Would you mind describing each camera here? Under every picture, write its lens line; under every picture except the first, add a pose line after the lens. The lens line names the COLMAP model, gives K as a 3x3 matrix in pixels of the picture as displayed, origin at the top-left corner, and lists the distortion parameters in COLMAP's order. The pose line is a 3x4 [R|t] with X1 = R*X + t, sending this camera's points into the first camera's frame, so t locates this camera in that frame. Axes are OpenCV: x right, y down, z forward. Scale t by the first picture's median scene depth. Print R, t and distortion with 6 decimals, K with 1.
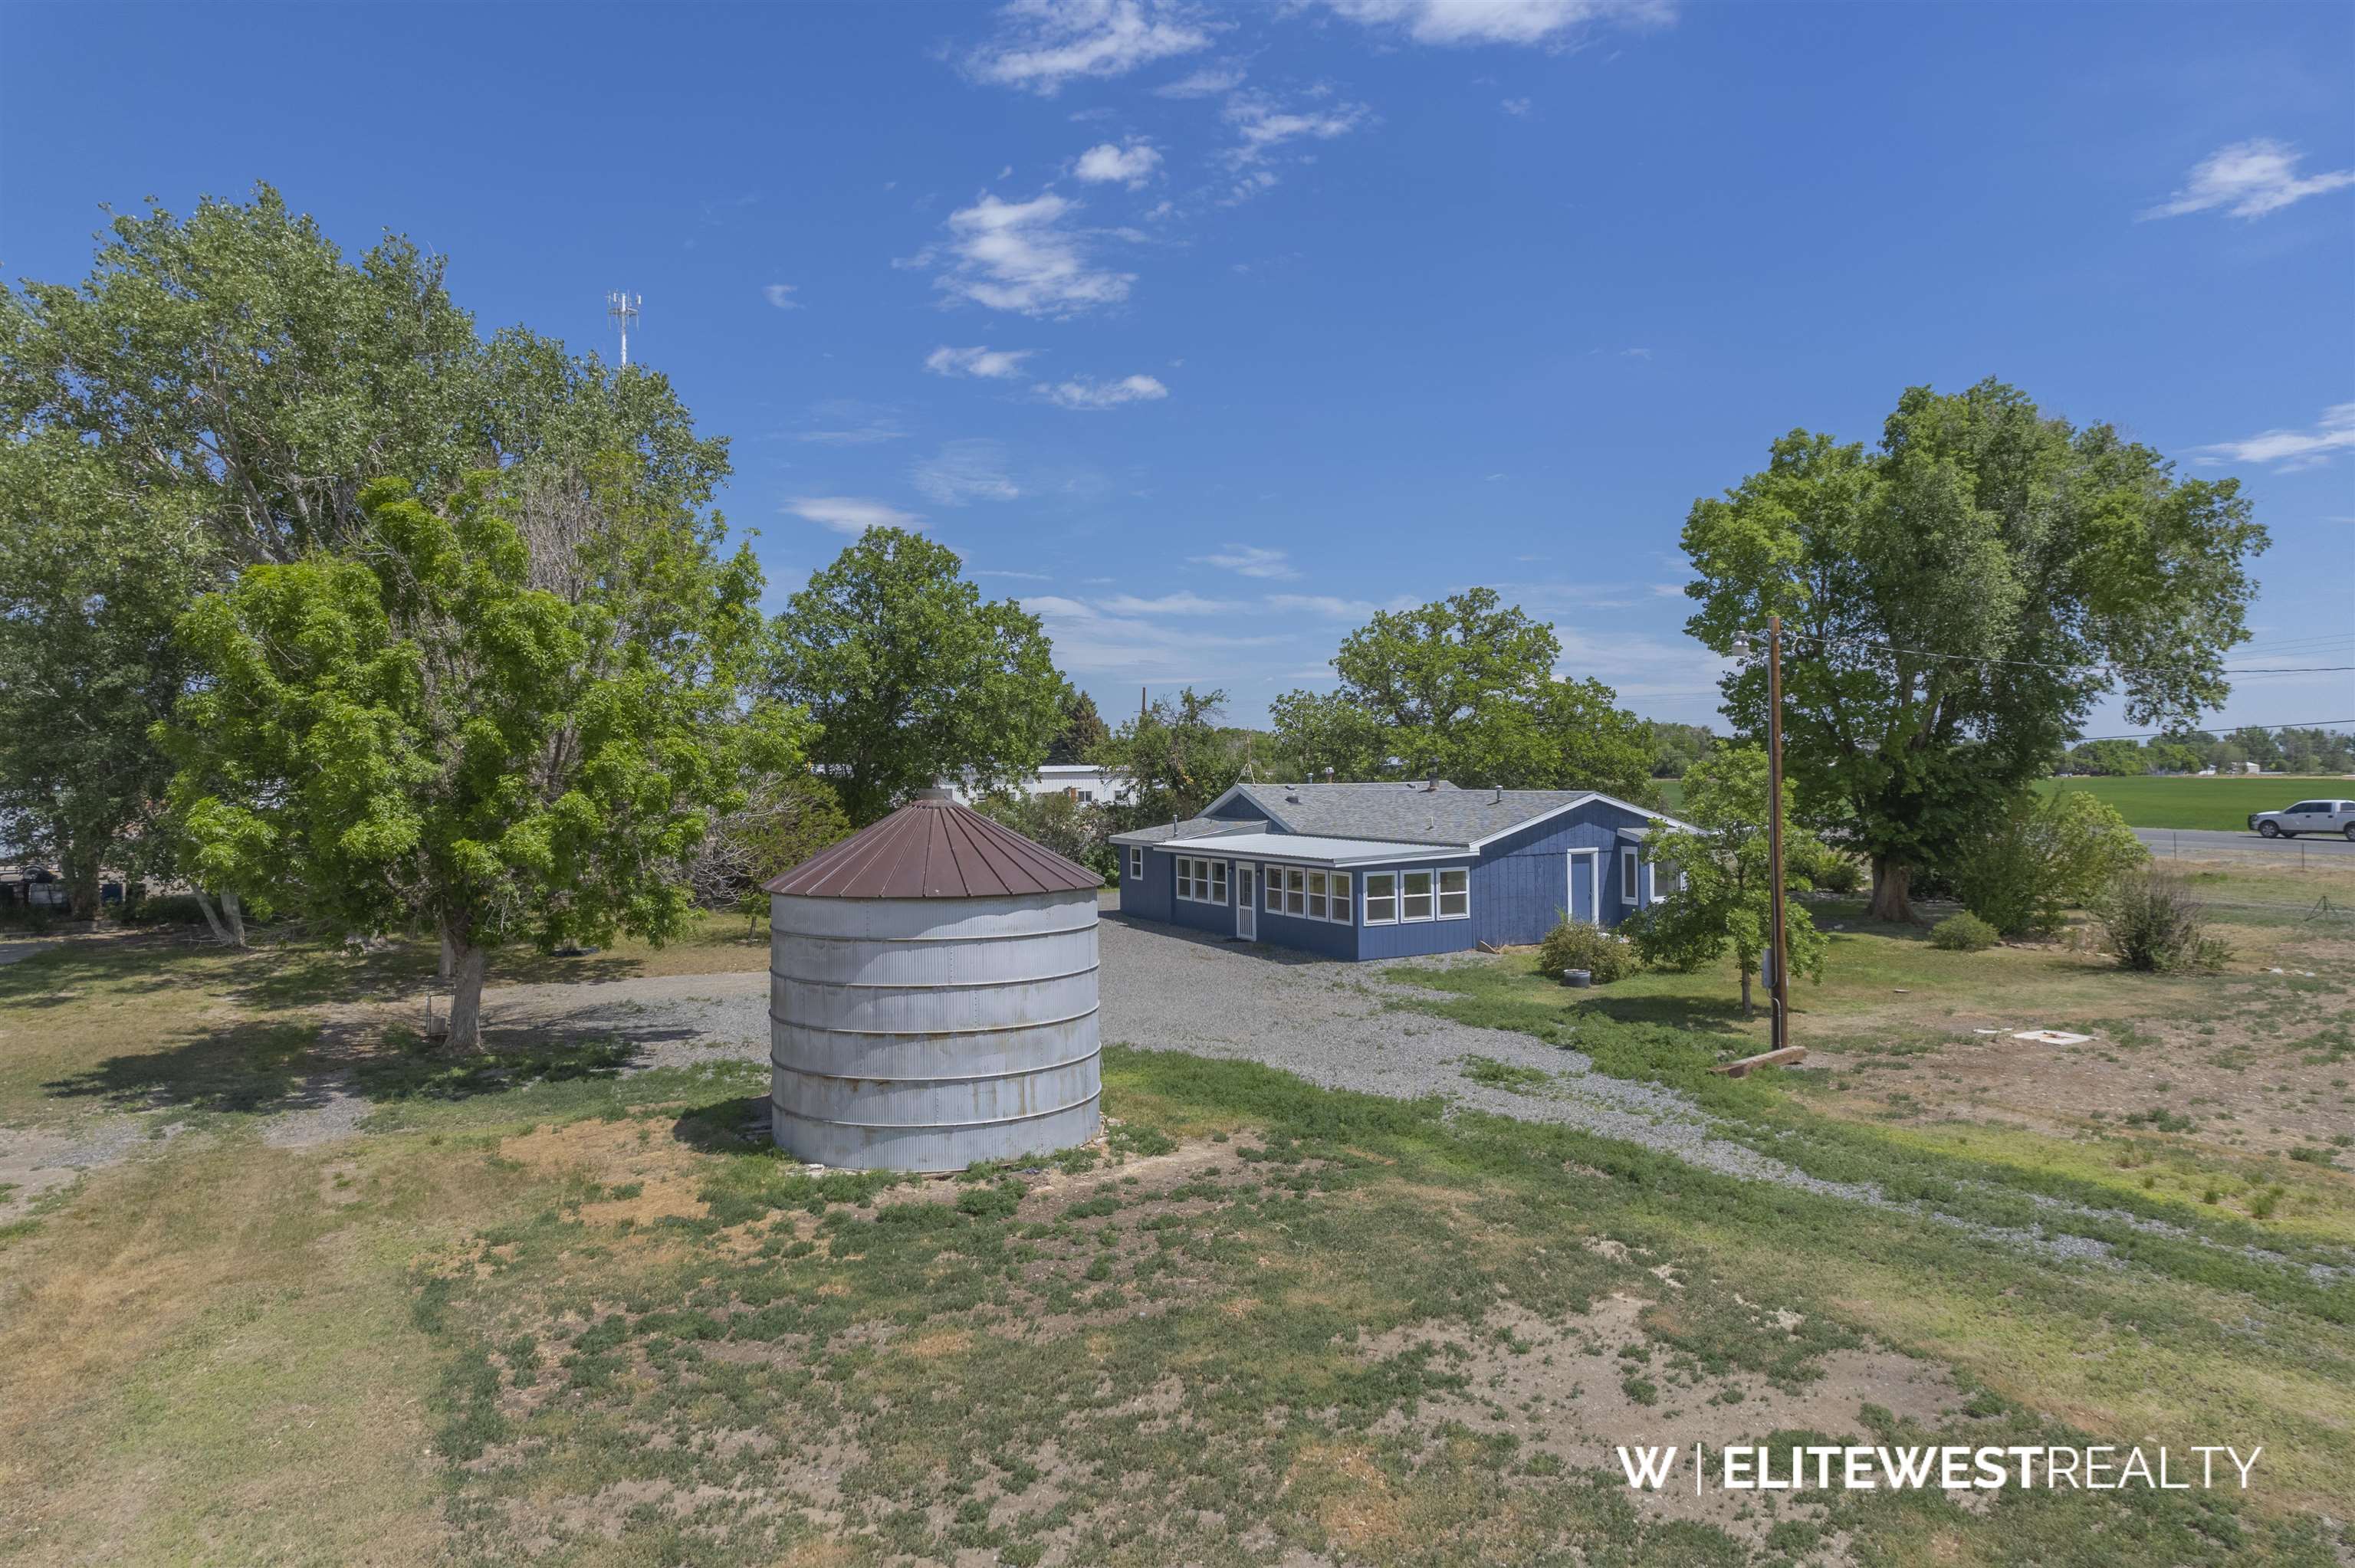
lens RADIAL K [[1521.8, 0, 1206.7], [0, 1521.8, 781.6], [0, 0, 1]] dist [-0.068832, 0.075573]
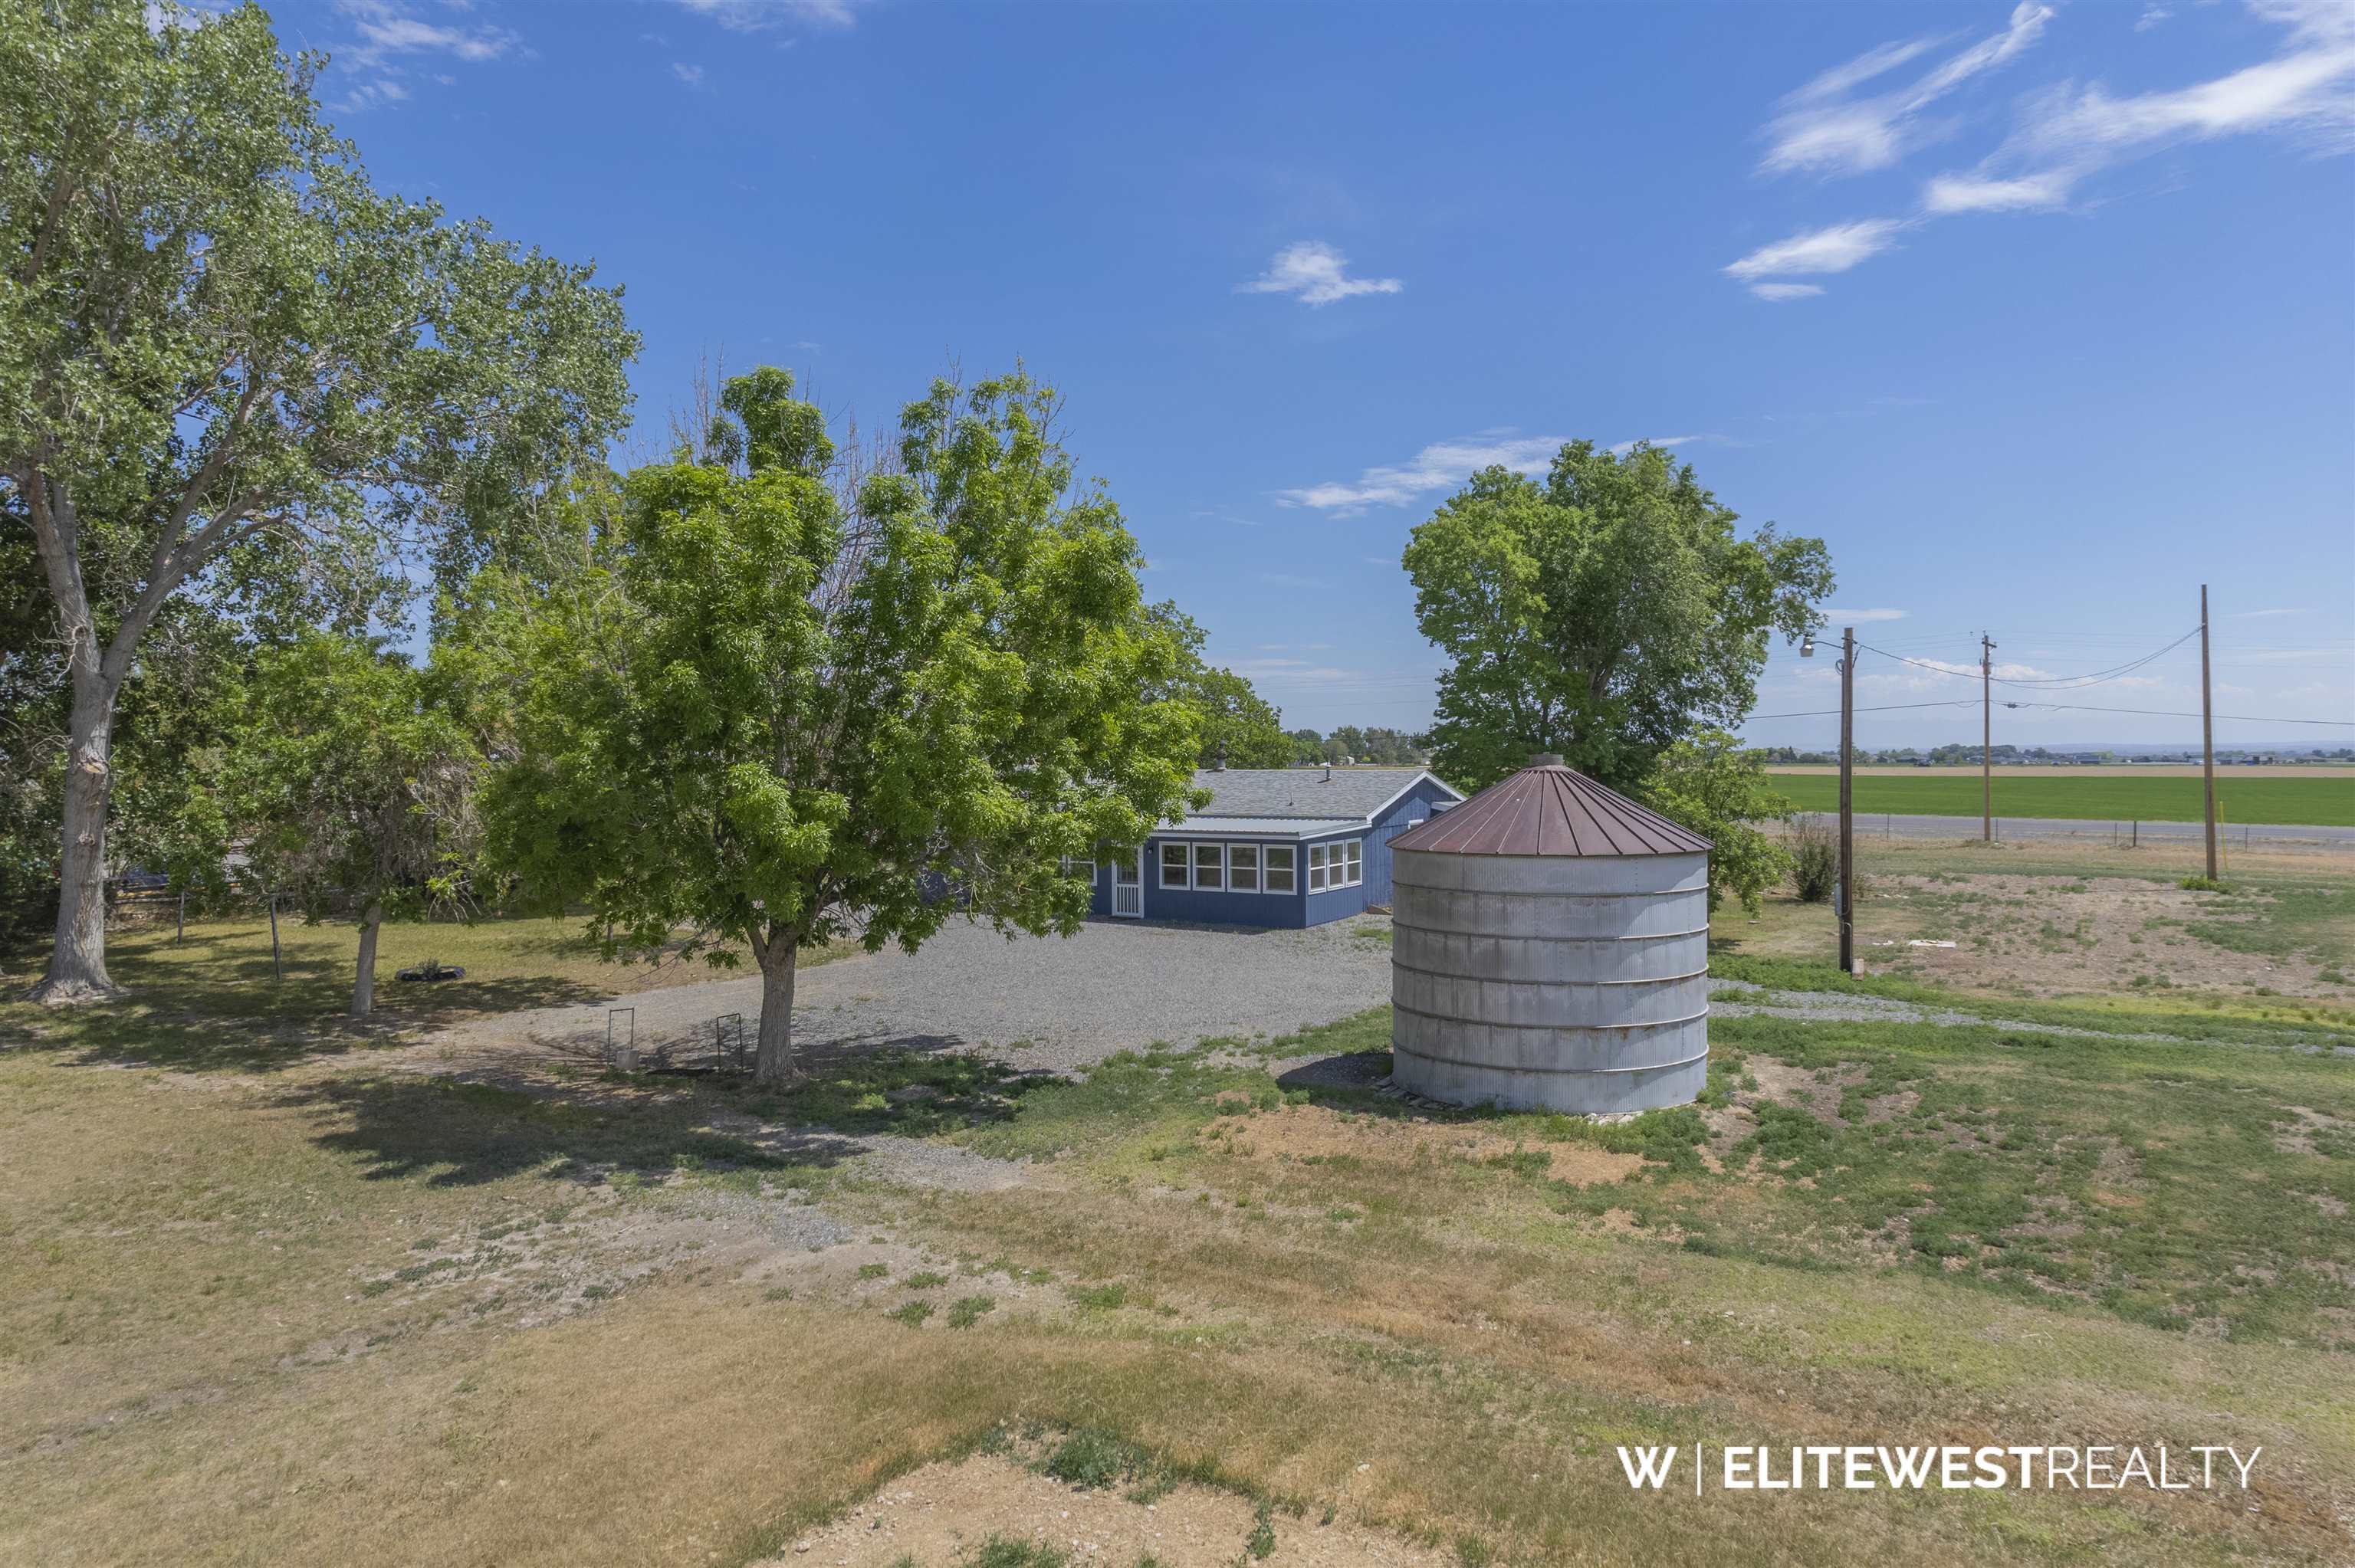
lens RADIAL K [[1521.8, 0, 1206.7], [0, 1521.8, 781.6], [0, 0, 1]] dist [-0.068832, 0.075573]
pose [[0.854264, -0.005876, 0.519807, -0.481487], [0.002904, 0.999974, 0.006531, 0.007825], [-0.519832, -0.004069, 0.854259, 0.115604]]
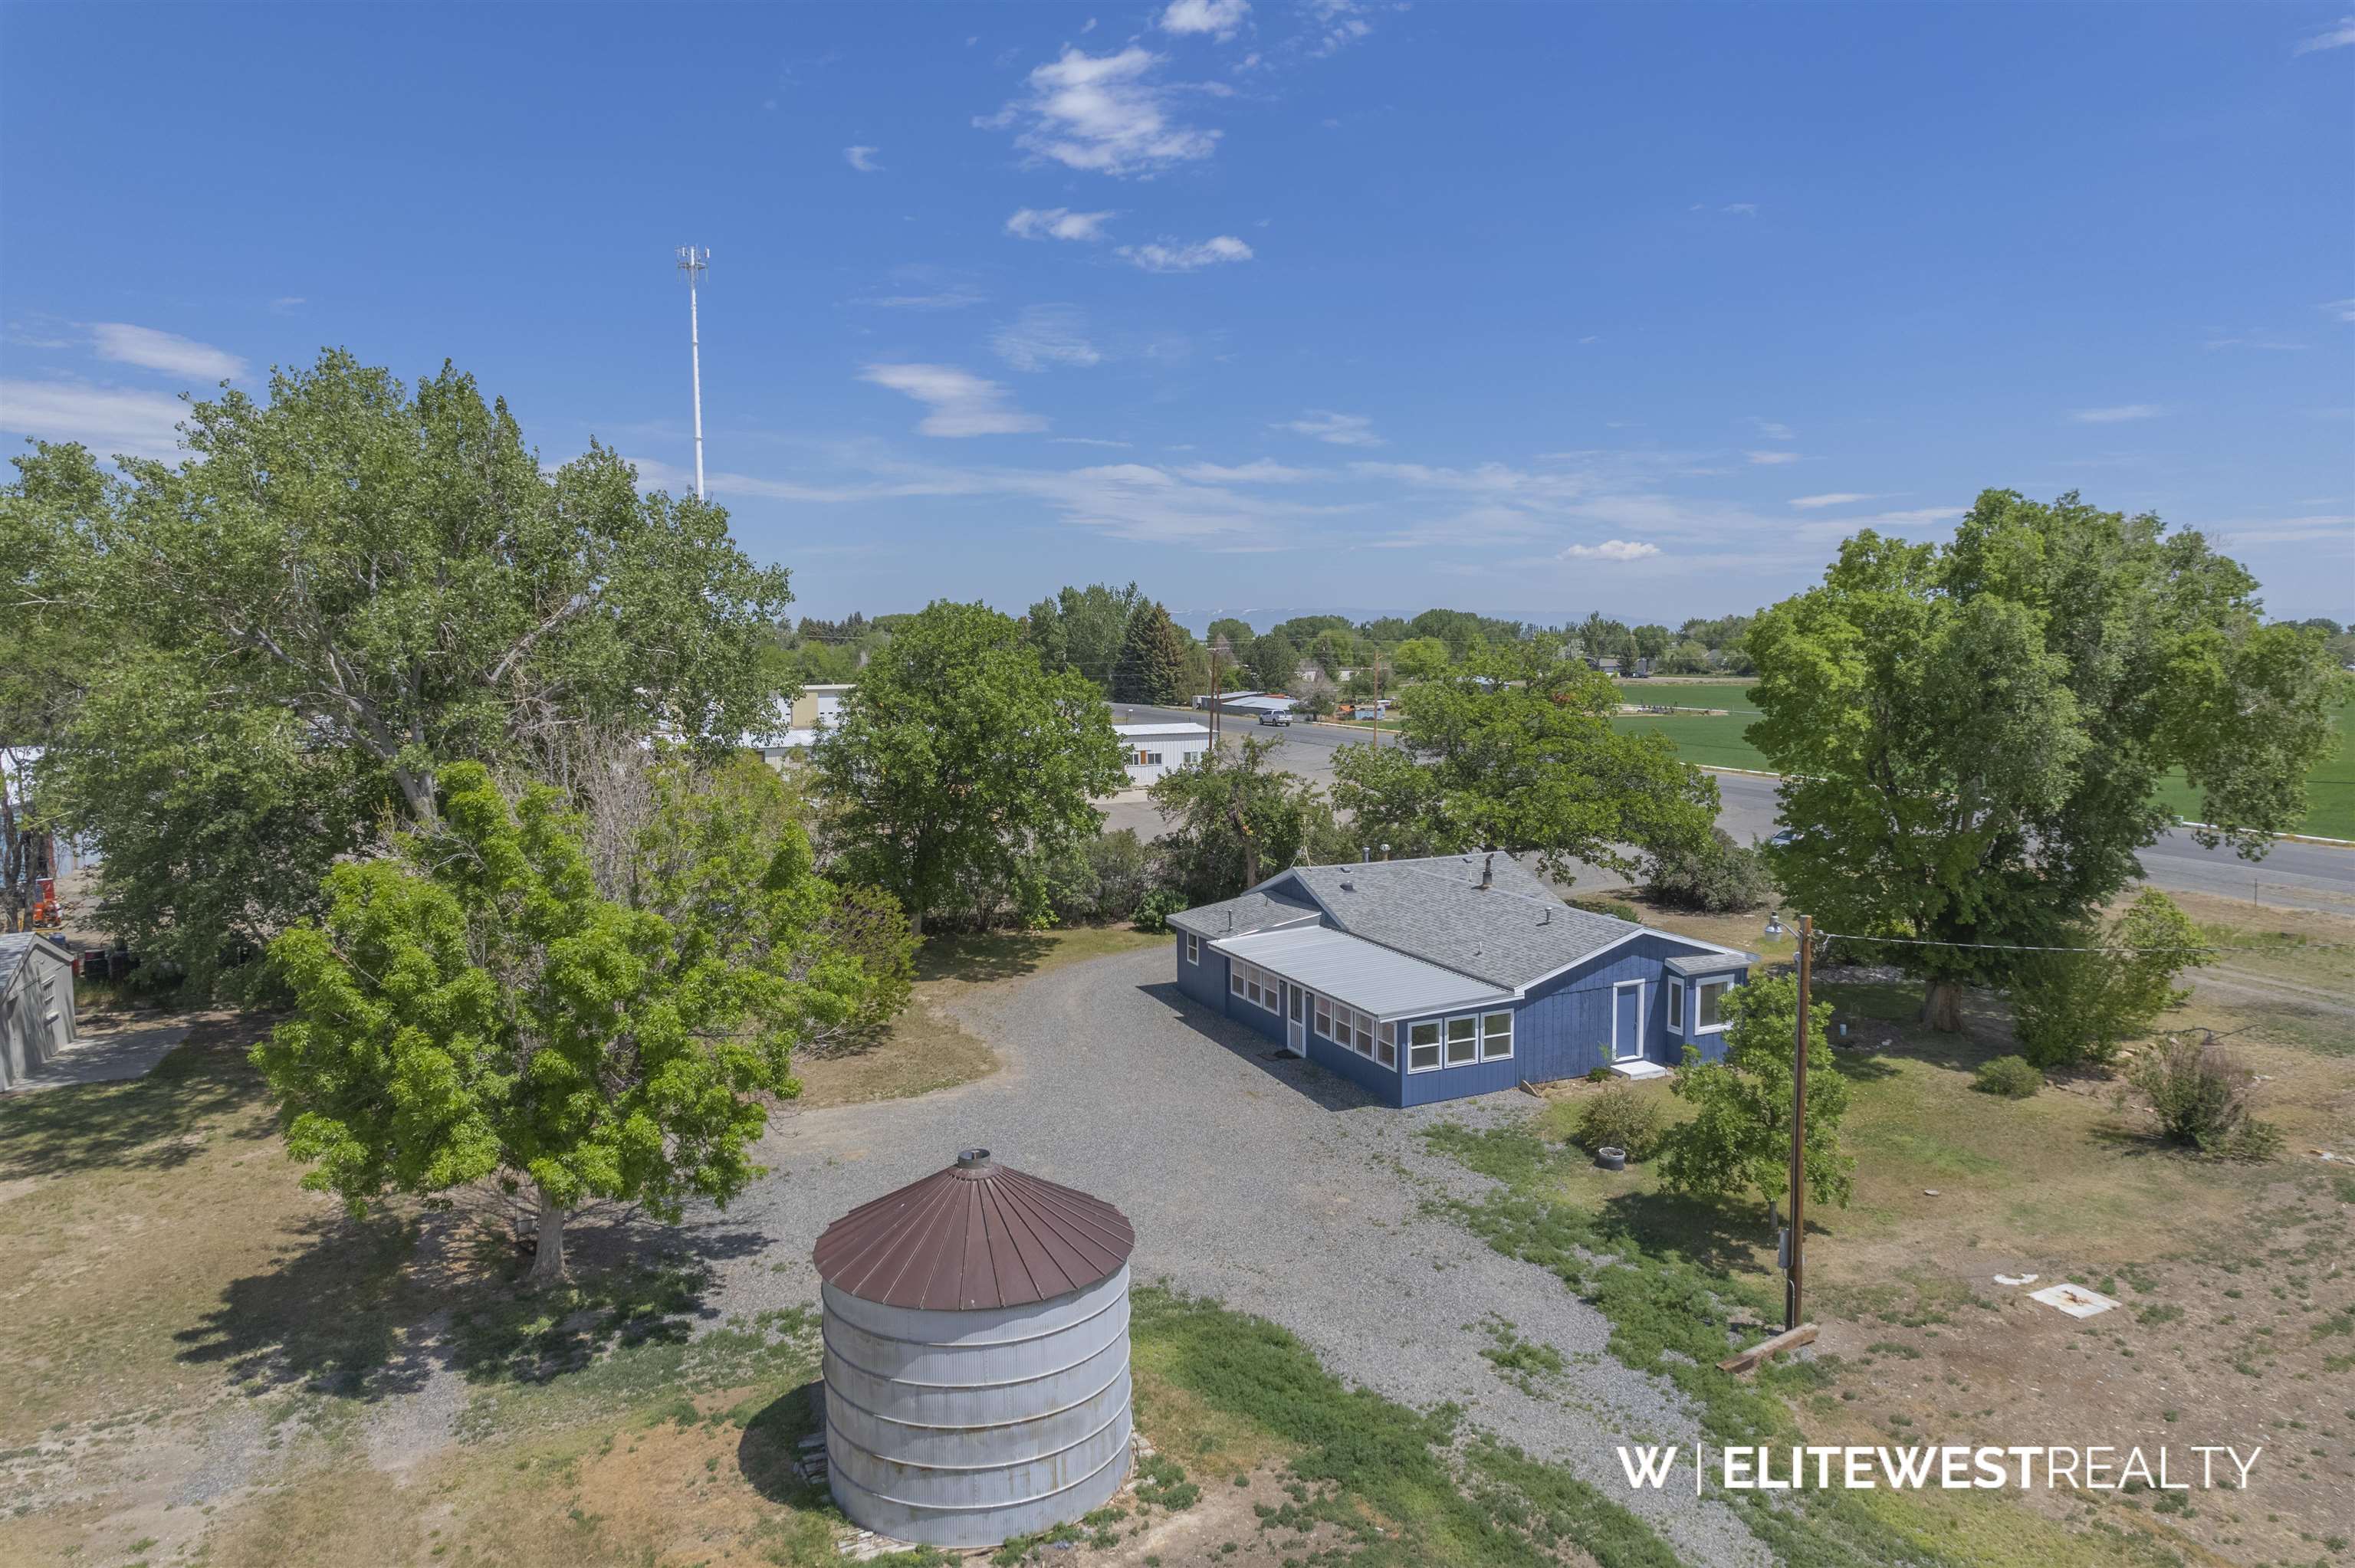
lens RADIAL K [[1521.8, 0, 1206.7], [0, 1521.8, 781.6], [0, 0, 1]] dist [-0.068832, 0.075573]
pose [[0.998622, 0.008631, -0.051772, 0.017984], [-0.004007, 0.996045, 0.088756, -0.179926], [0.052334, -0.088426, 0.994707, -0.007515]]
